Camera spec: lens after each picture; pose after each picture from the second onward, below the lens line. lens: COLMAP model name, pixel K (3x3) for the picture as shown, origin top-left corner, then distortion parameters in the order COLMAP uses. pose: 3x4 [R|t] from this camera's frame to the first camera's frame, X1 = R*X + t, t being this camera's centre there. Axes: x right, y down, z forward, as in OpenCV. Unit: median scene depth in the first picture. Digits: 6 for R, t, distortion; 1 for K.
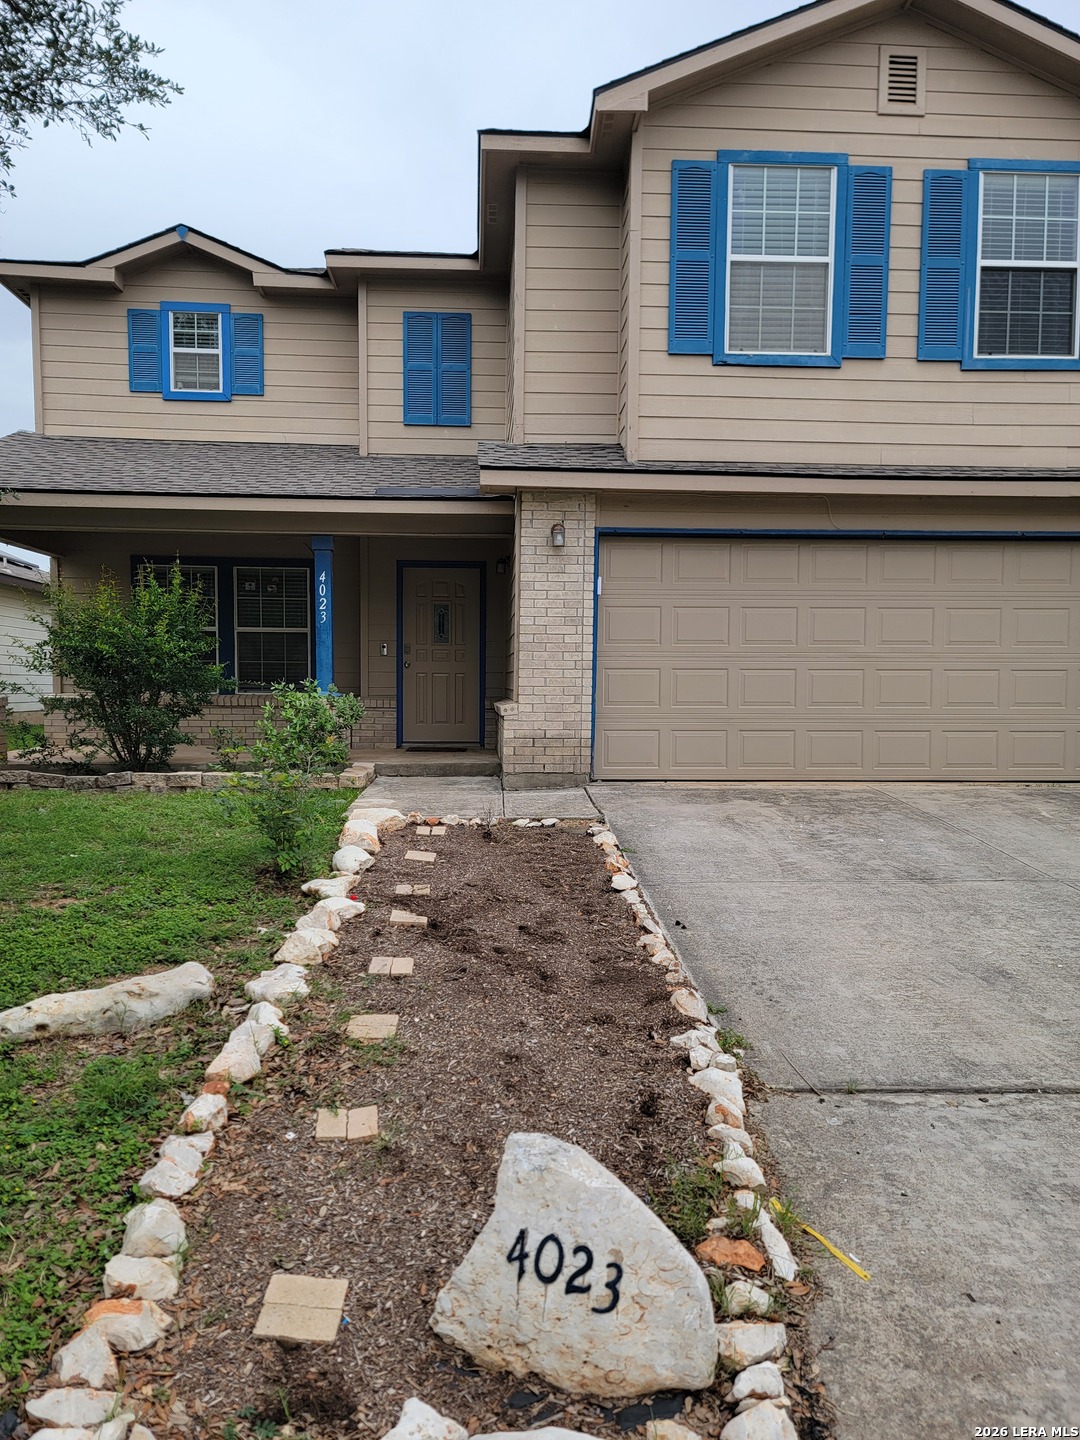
lens RADIAL K [[983.4, 0, 528.8], [0, 983.4, 744.0], [0, 0, 1]] dist [0.073239, -0.057398]
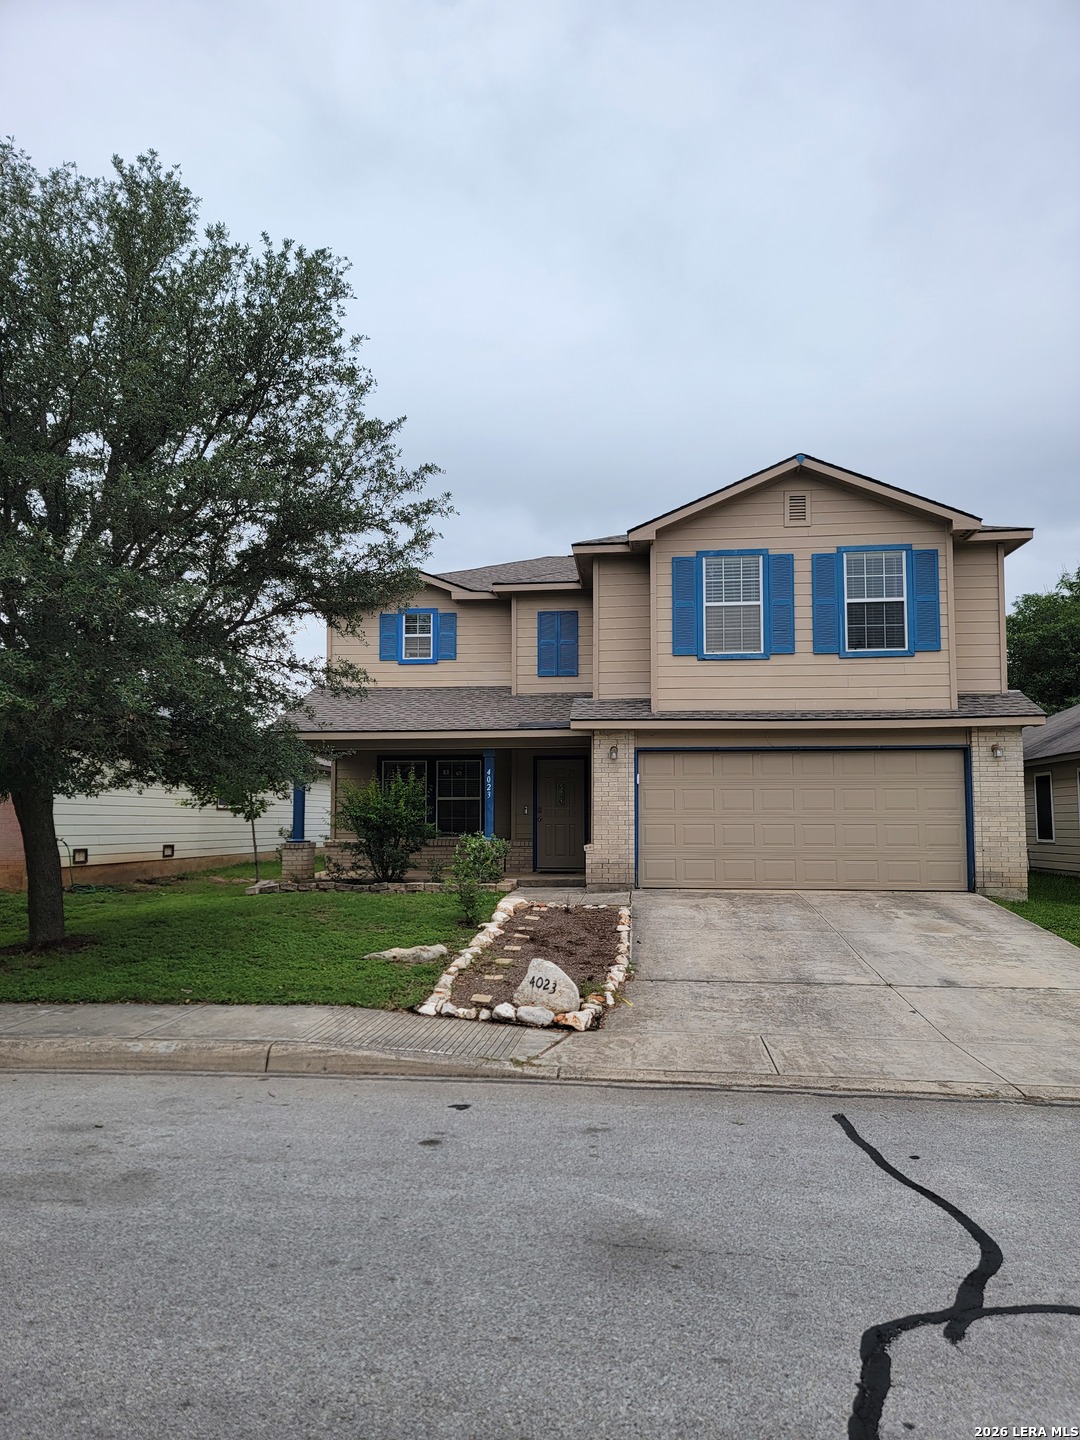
lens RADIAL K [[983.4, 0, 528.8], [0, 983.4, 744.0], [0, 0, 1]] dist [0.073239, -0.057398]
pose [[0.986240, -0.020828, -0.164003, 0.171508], [-0.001938, 0.990507, -0.137448, 0.024660], [0.165309, 0.135875, 0.976837, -0.807699]]
